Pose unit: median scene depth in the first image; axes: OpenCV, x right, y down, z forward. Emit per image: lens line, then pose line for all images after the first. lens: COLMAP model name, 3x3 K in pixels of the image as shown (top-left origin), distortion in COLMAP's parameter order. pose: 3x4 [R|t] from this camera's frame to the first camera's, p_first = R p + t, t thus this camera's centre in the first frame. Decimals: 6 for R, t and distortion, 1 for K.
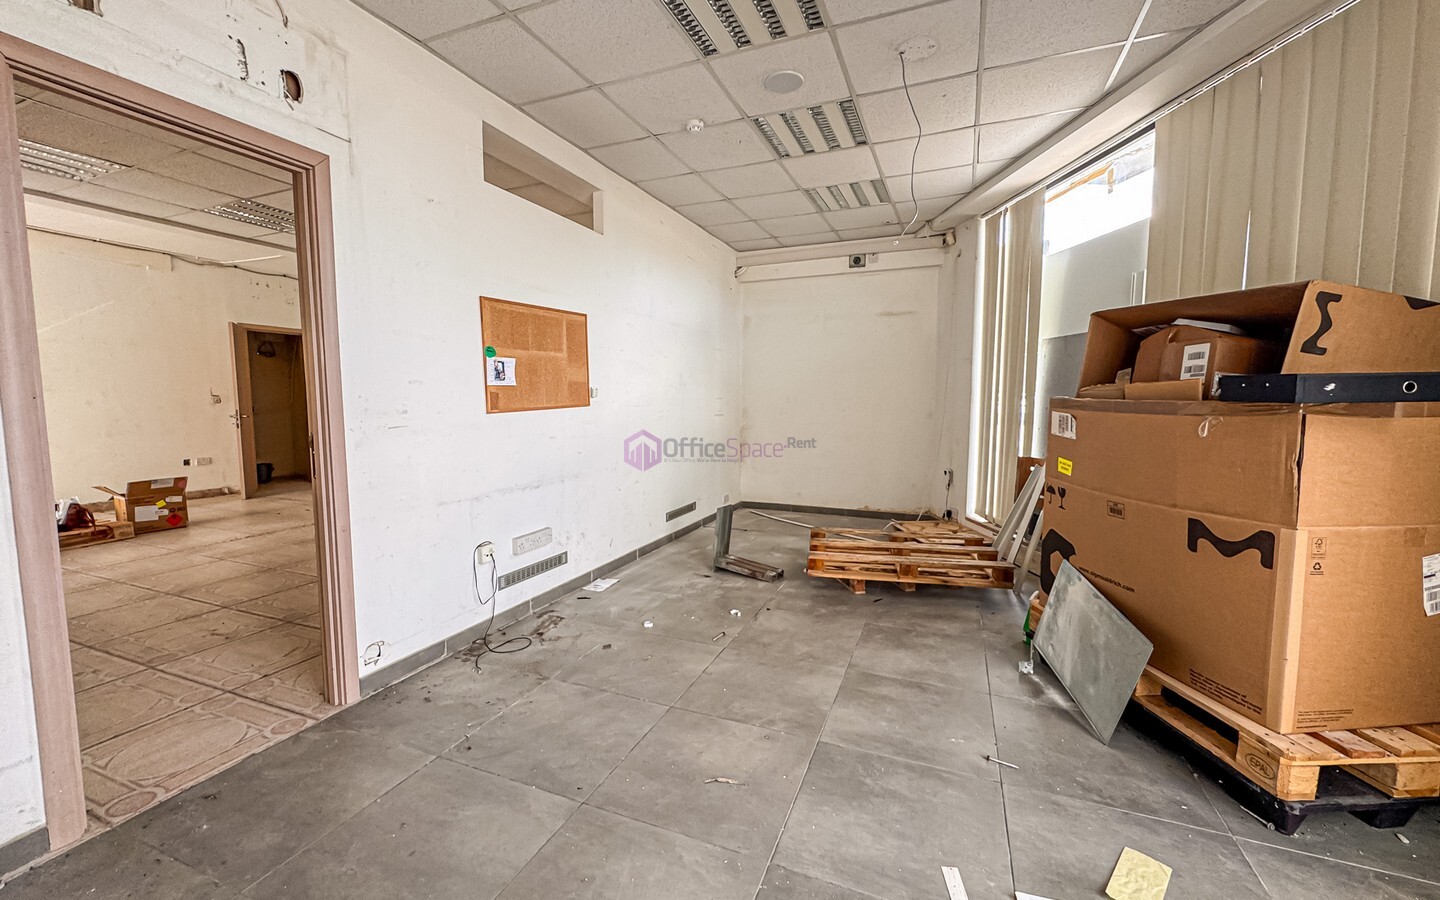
lens RADIAL K [[572.6, 0, 714.7], [0, 572.6, 447.1], [0, 0, 1]] dist [-0.001143, 0.000001]
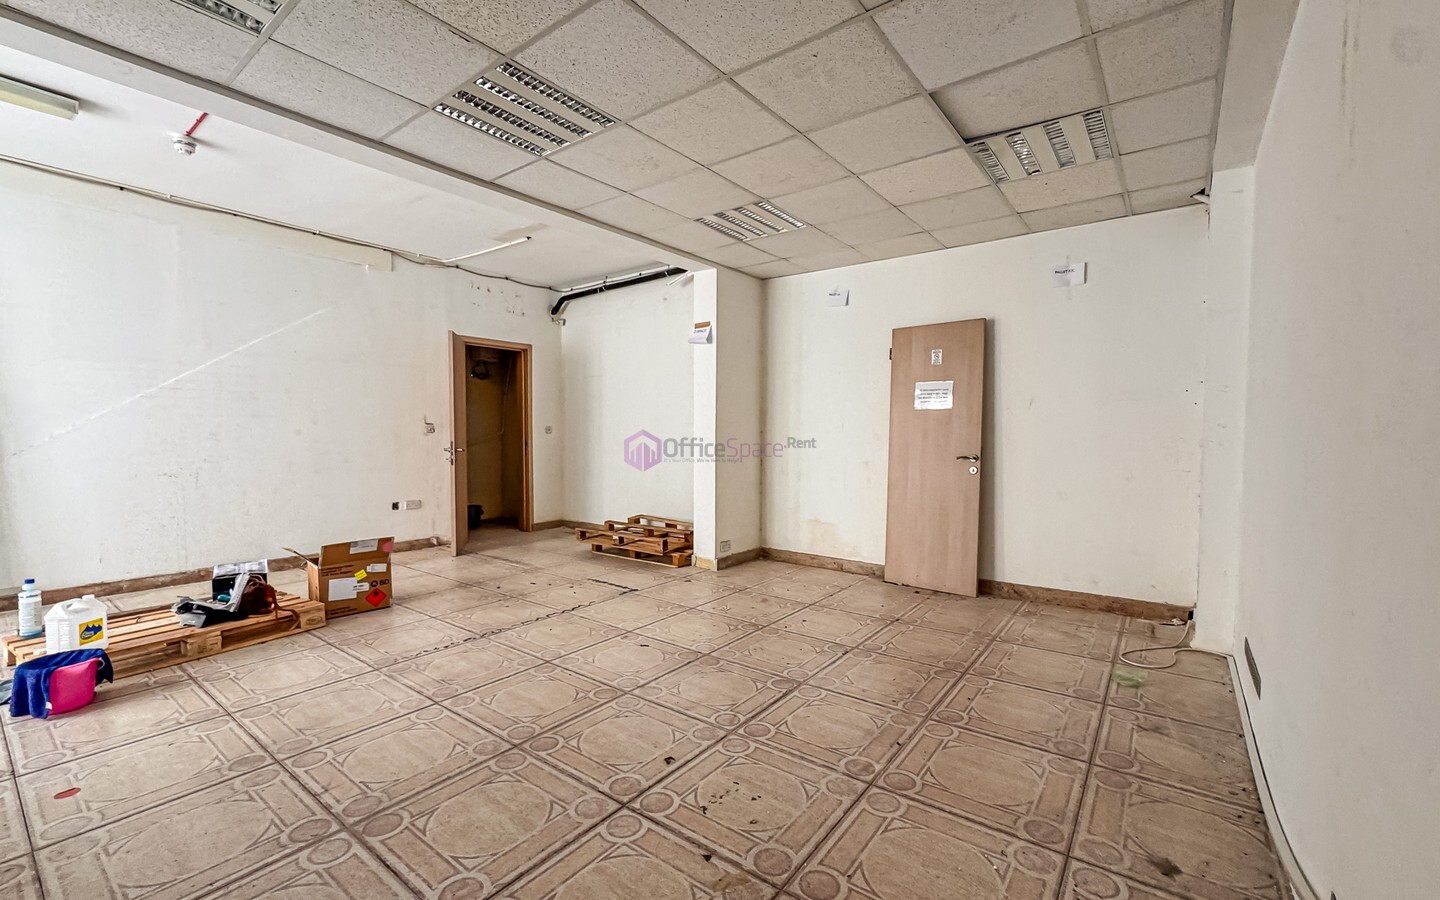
lens RADIAL K [[596.3, 0, 720.4], [0, 596.3, 453.4], [0, 0, 1]] dist [-0.001544, 0.000053]
pose [[0.968420, 0.014650, -0.248895, -0.333372], [-0.026098, 0.998744, -0.042761, -0.028522], [0.247956, 0.047906, 0.967586, 0.365309]]
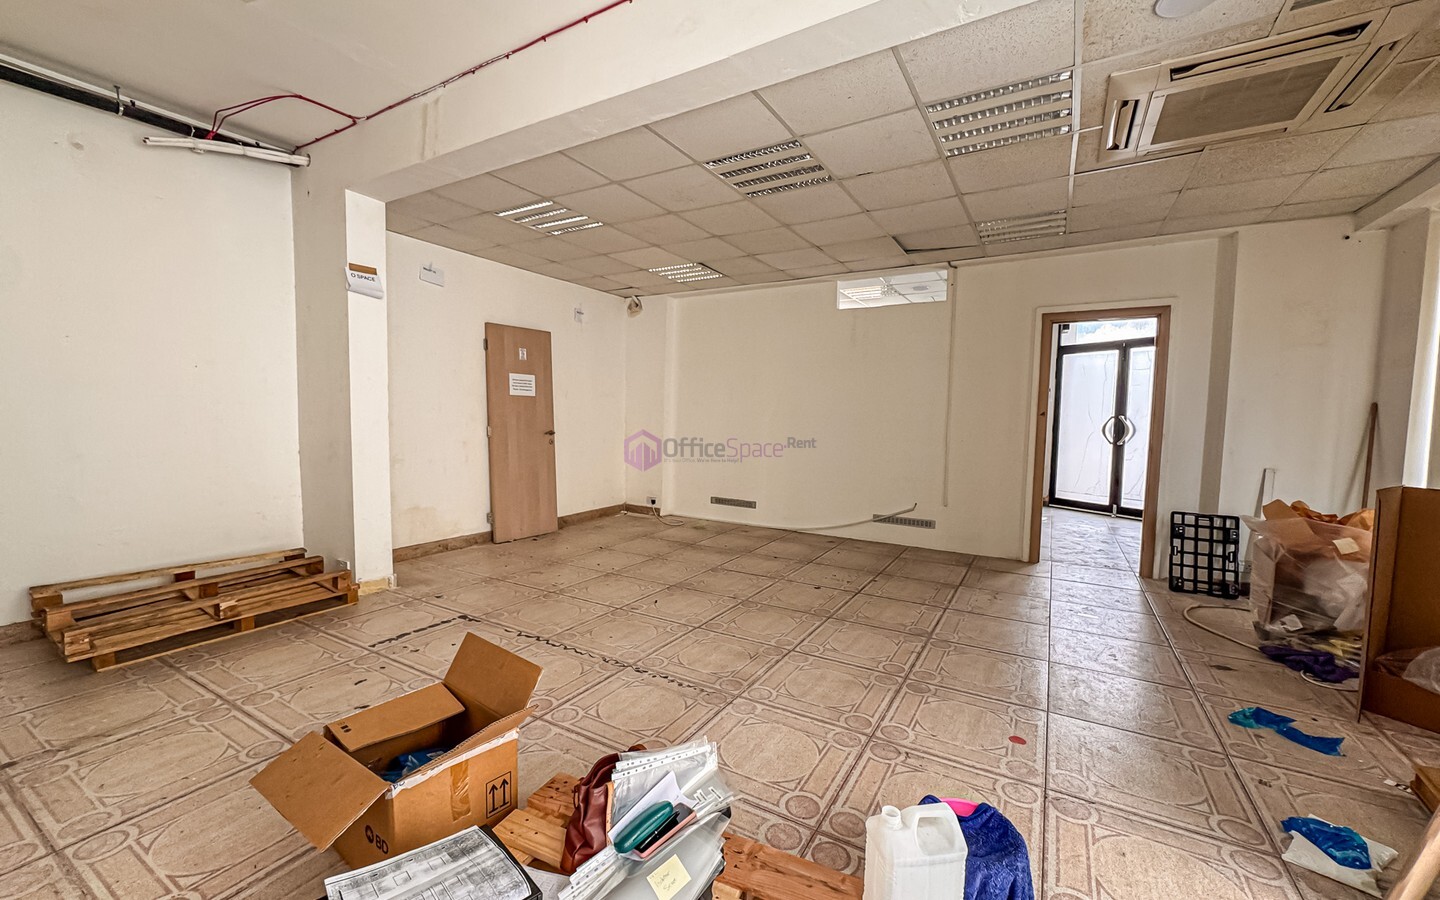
lens RADIAL K [[572.0, 0, 721.8], [0, 572.0, 453.1], [0, 0, 1]] dist [-0.001789, 0.000075]
pose [[0.135007, -0.064127, 0.988767, -1.180558], [0.065144, 0.996319, 0.055722, -0.064862], [-0.988701, 0.056890, 0.138688, 0.748139]]
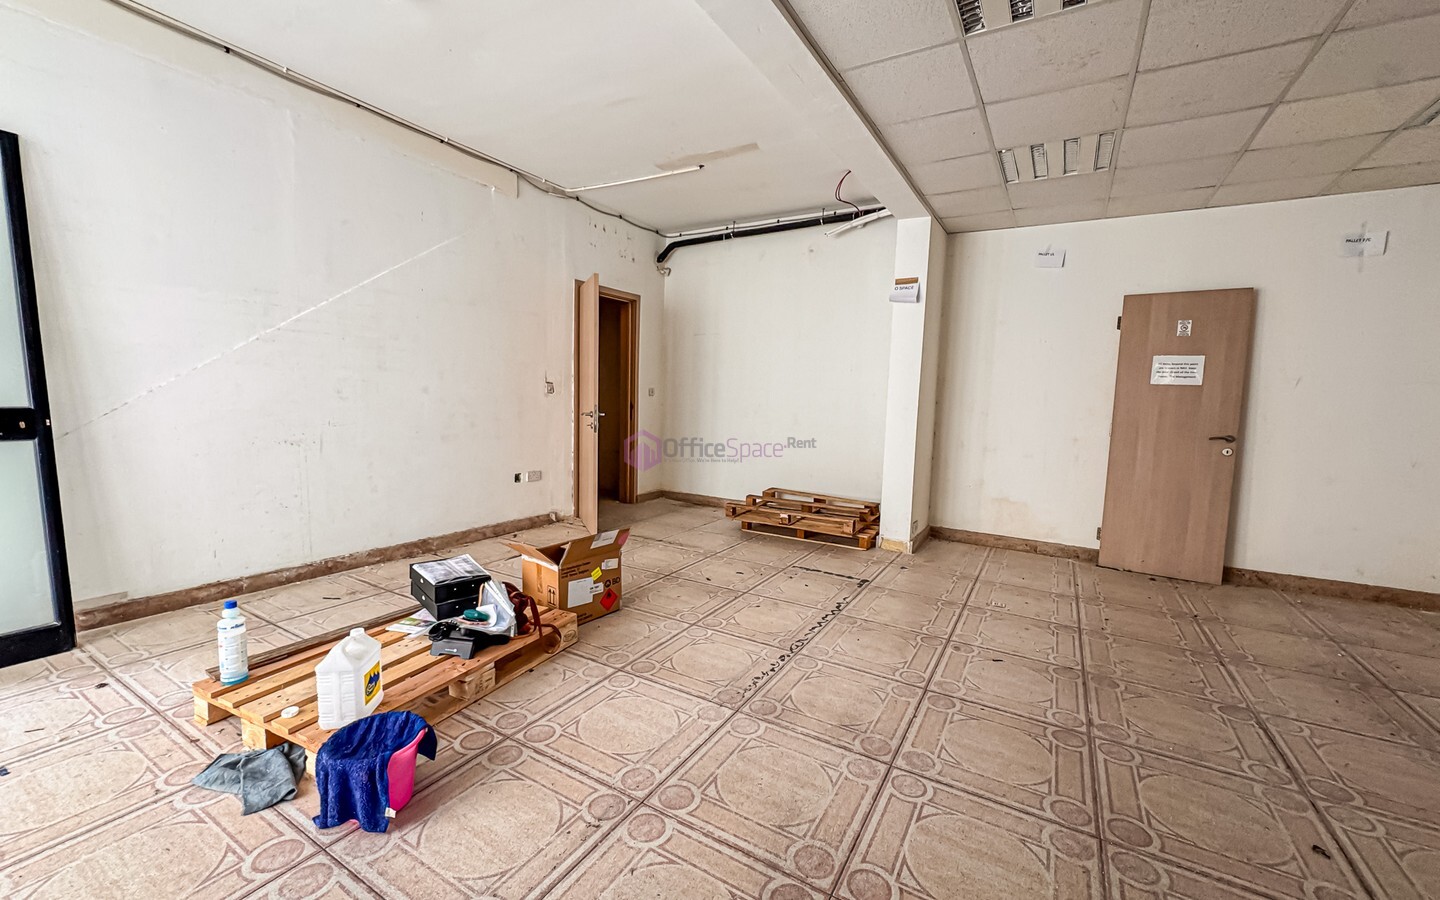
lens RADIAL K [[572.0, 0, 721.8], [0, 572.0, 453.1], [0, 0, 1]] dist [-0.001789, 0.000075]
pose [[0.990095, 0.045543, -0.132808, -0.721696], [-0.042962, 0.998829, 0.022232, -0.036011], [0.133665, -0.016306, 0.990892, 0.423859]]
